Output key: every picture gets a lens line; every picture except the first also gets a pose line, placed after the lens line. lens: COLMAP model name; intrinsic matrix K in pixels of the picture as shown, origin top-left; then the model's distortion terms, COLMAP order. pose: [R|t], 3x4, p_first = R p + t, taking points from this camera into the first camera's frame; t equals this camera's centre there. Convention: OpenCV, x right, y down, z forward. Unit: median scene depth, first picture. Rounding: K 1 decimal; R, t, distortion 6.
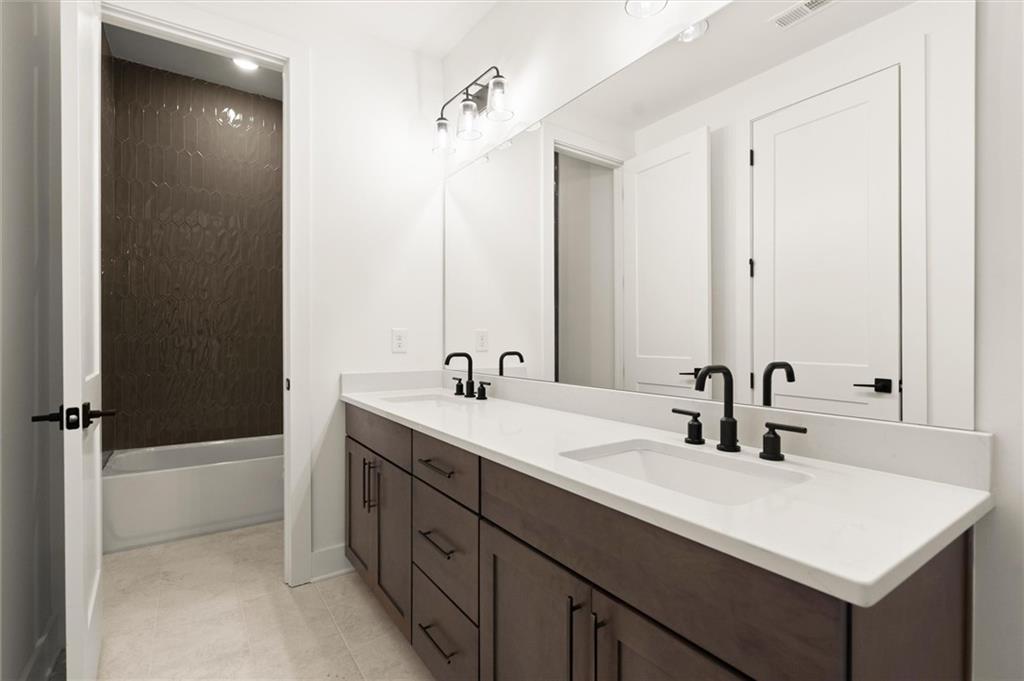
lens RADIAL K [[469.1, 0, 511.1], [0, 469.1, 339.3], [0, 0, 1]] dist [-0.013078, 0.001937]
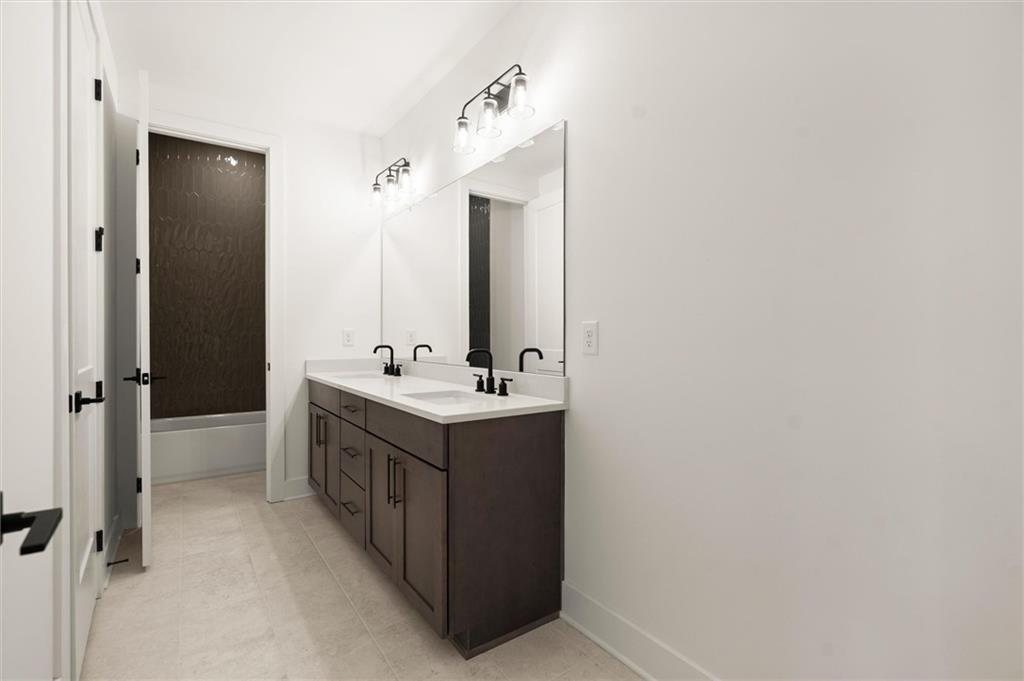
lens RADIAL K [[469.1, 0, 511.0], [0, 469.1, 336.7], [0, 0, 1]] dist [-0.013078, 0.001937]
pose [[0.999963, 0.000346, 0.008631, 0.267926], [-0.000338, 1.000000, -0.000913, 0.002413], [-0.008631, 0.000910, 0.999962, -0.472113]]
